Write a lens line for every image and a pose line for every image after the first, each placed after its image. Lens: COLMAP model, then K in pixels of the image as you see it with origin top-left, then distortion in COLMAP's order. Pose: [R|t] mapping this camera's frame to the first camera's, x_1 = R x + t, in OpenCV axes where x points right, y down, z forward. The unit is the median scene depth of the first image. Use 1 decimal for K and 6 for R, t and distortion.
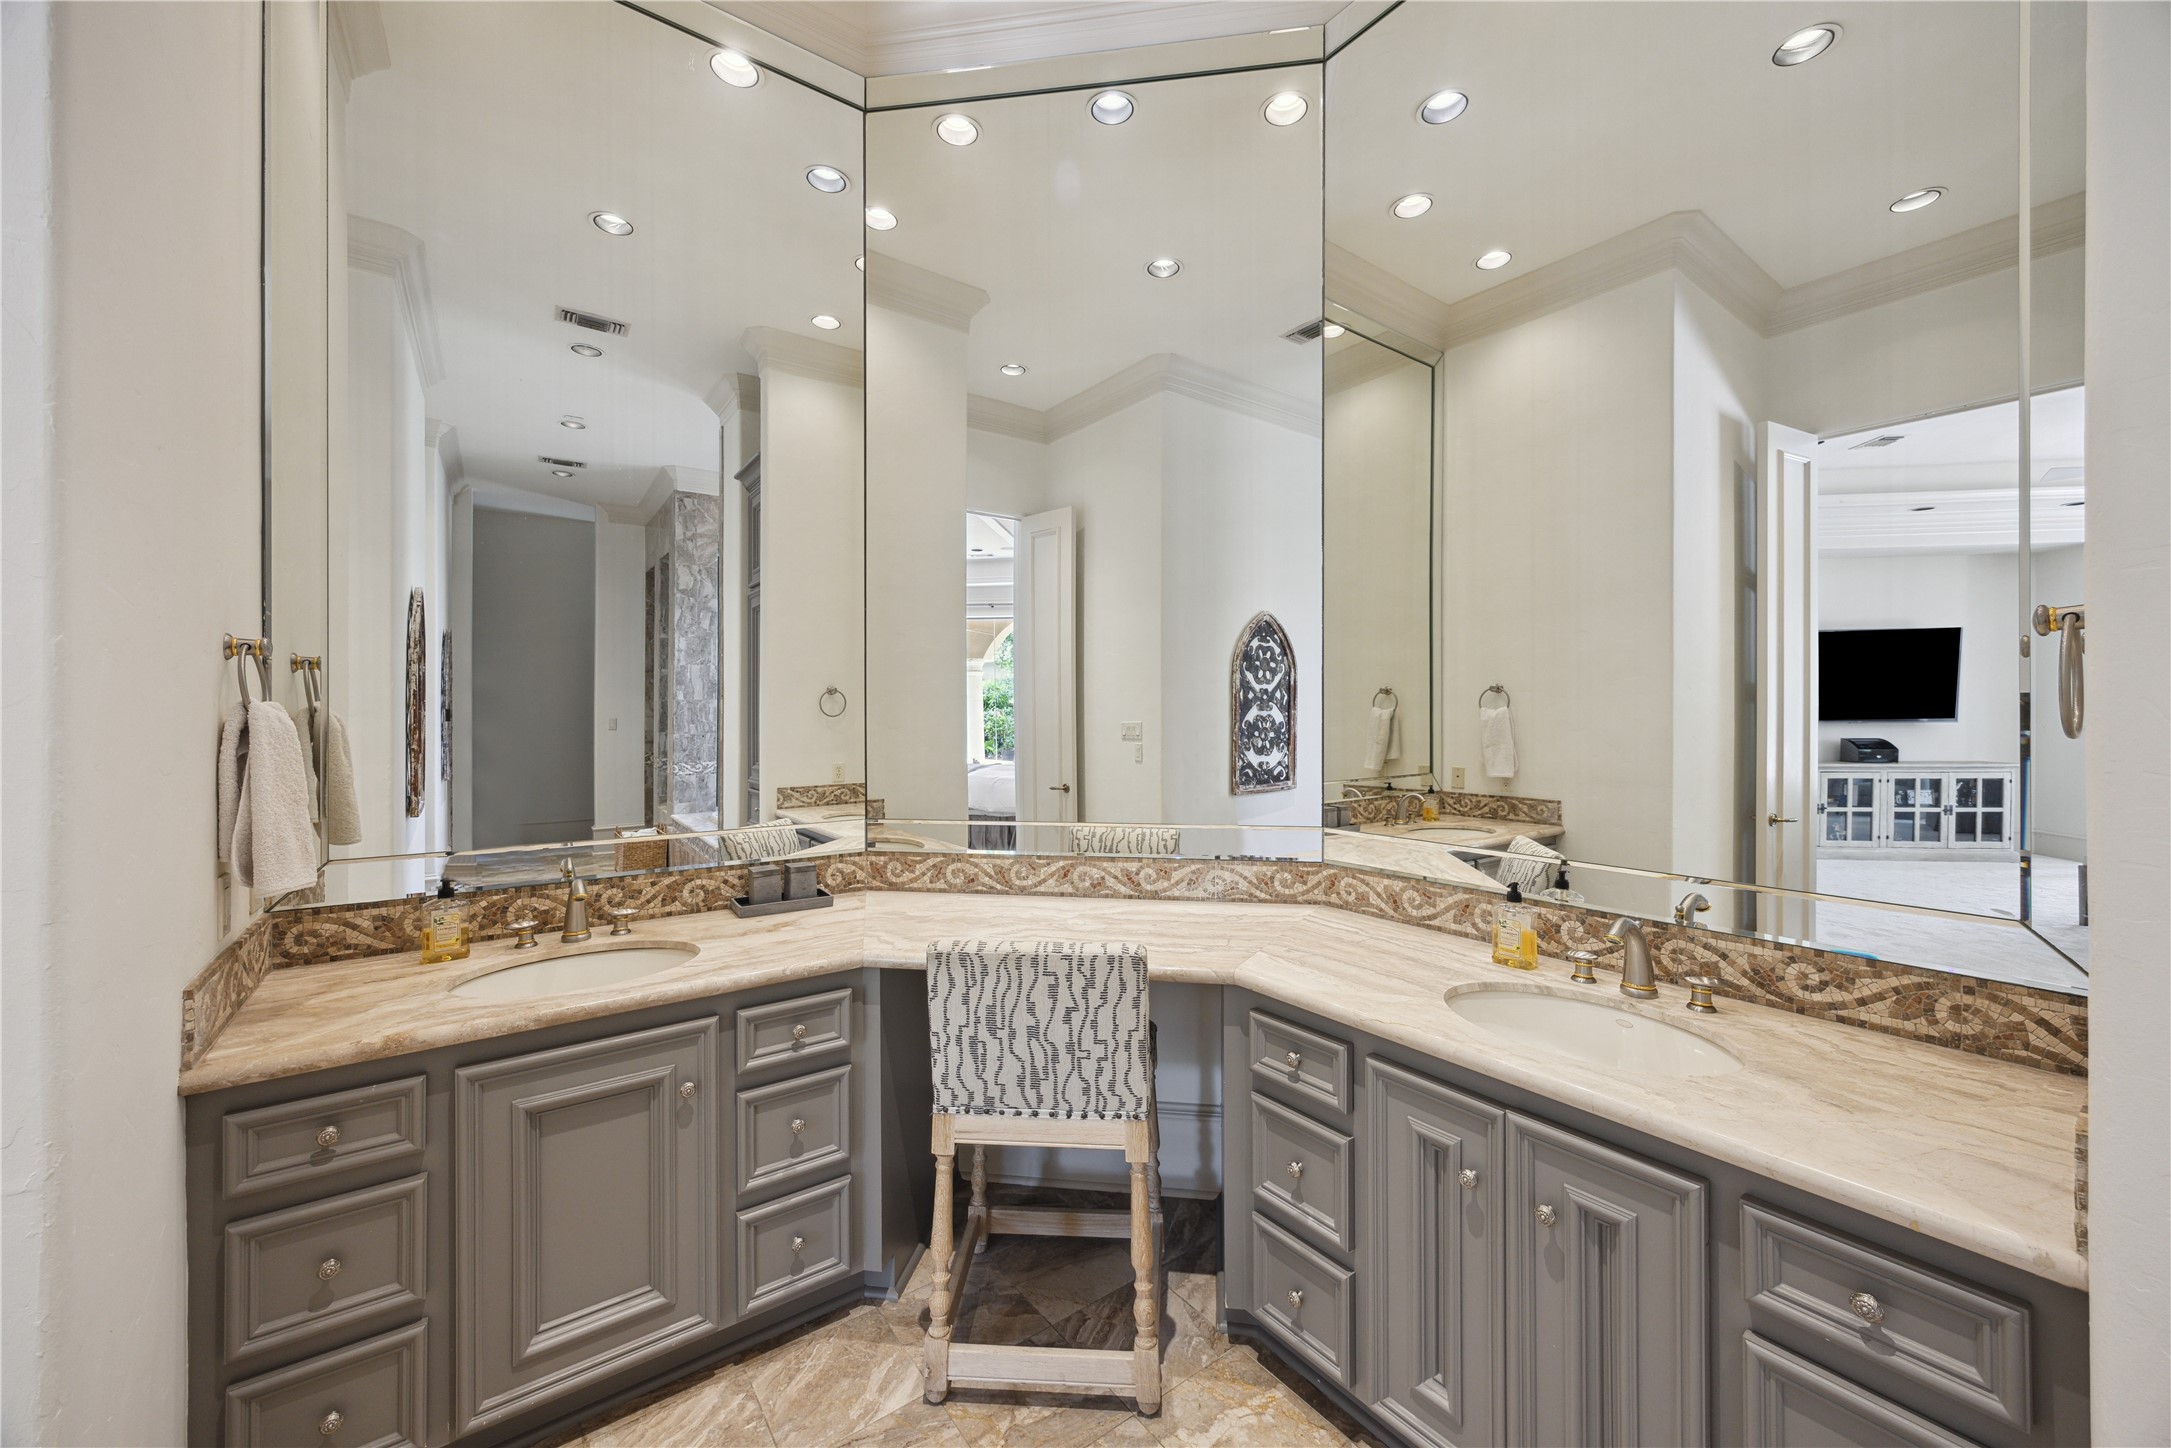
lens RADIAL K [[835.8, 0, 1085.8], [0, 835.8, 715.5], [0, 0, 1]] dist [-0.000776, -0.000158]
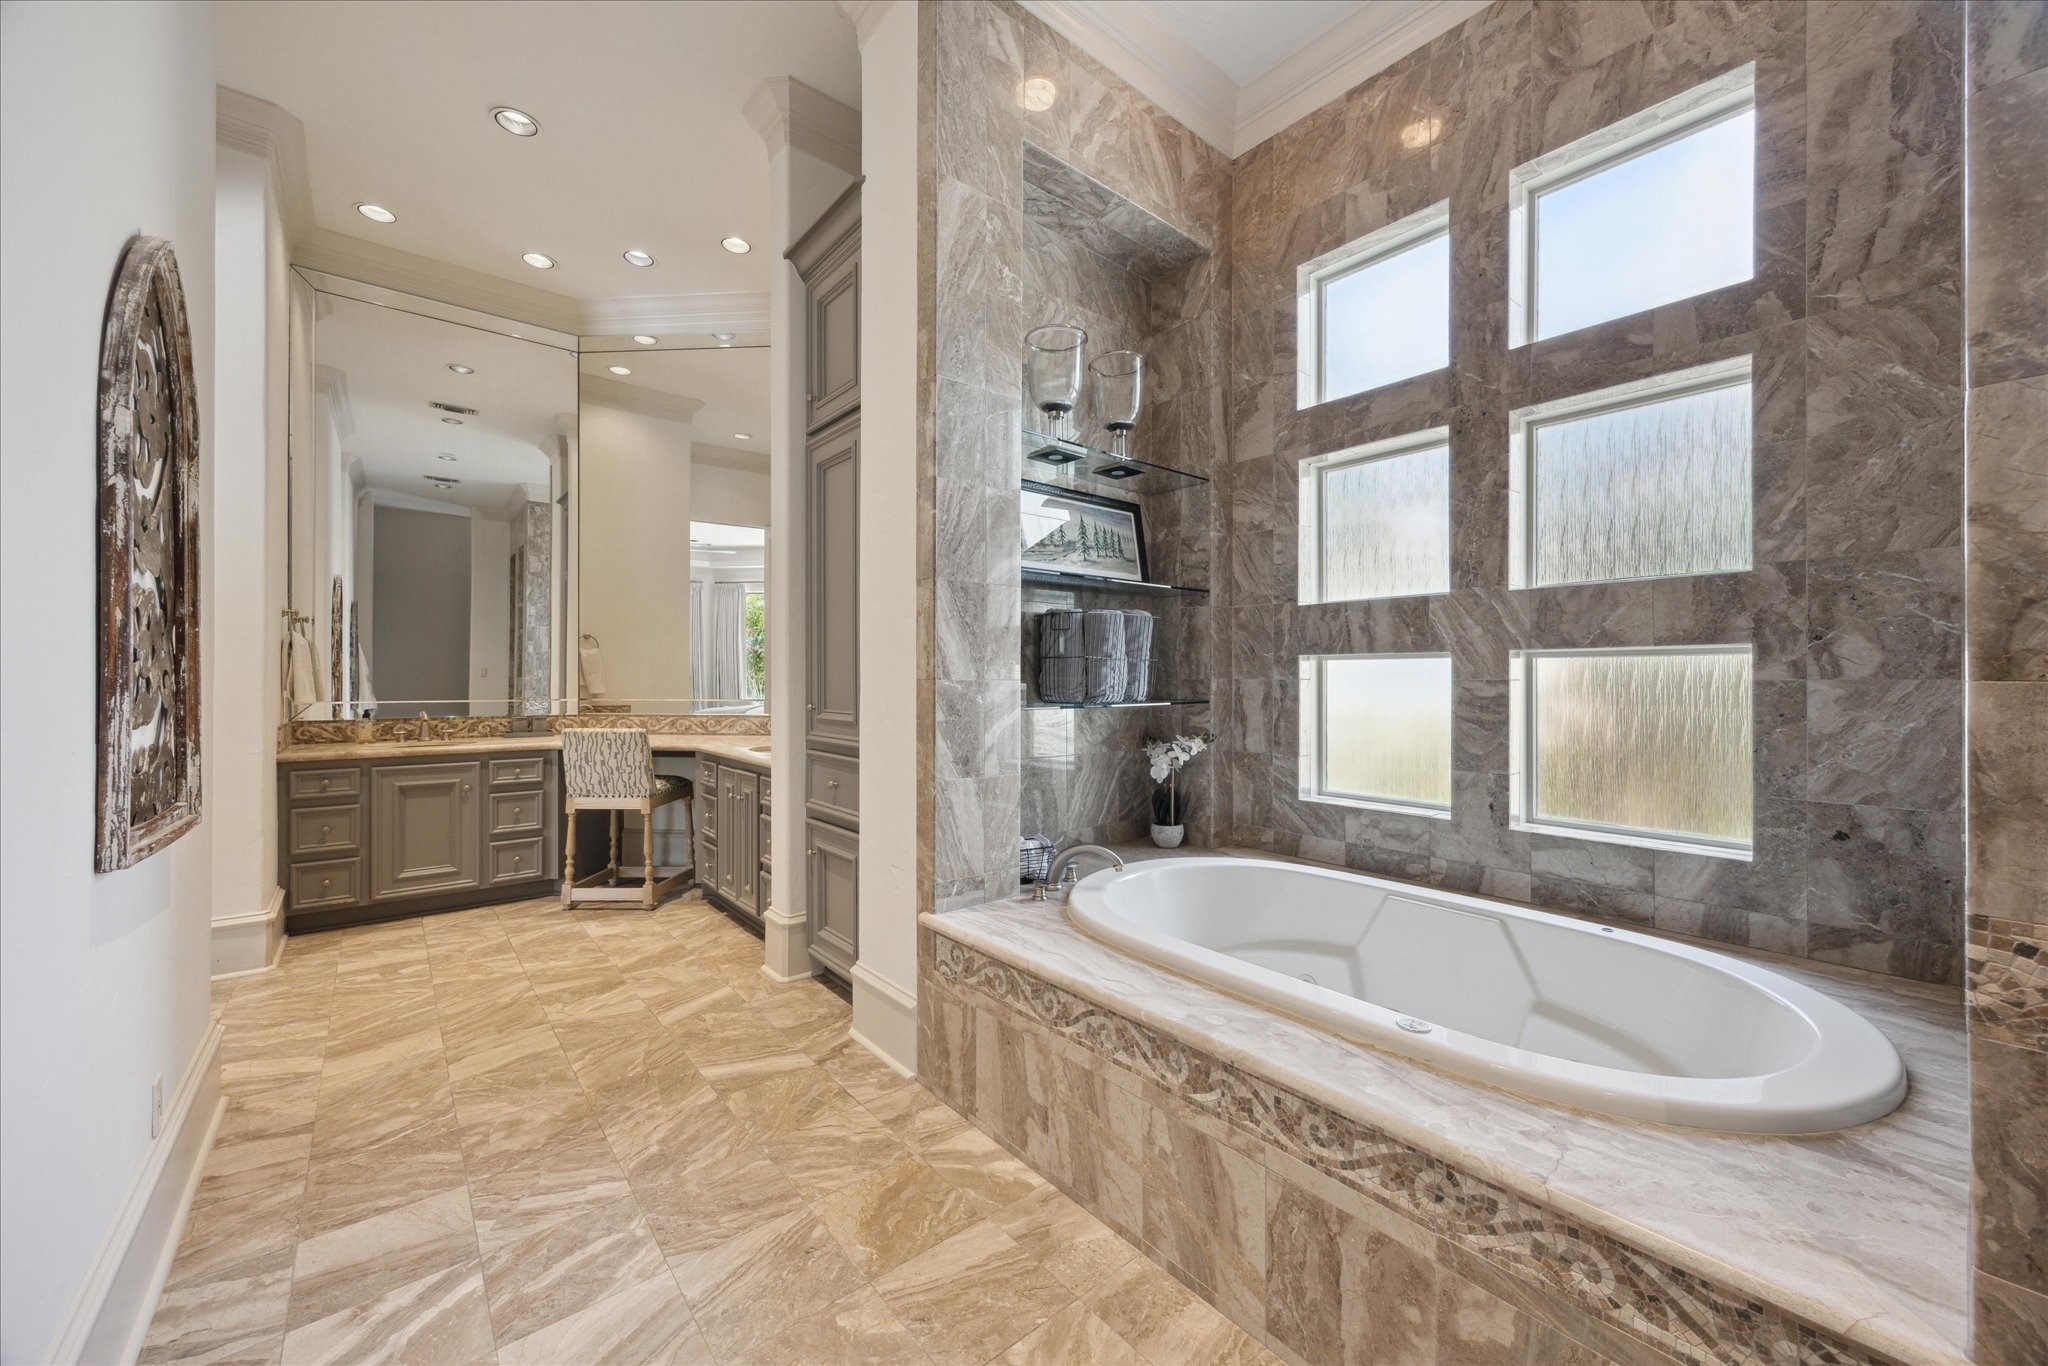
lens RADIAL K [[794.2, 0, 1027.2], [0, 794.2, 681.1], [0, 0, 1]] dist [-0.002198, -0.000077]
pose [[0.998207, 0.002392, 0.059801, 0.977818], [-0.002332, 0.999997, -0.001081, 0.110371], [-0.059804, 0.000940, 0.998210, -1.364730]]
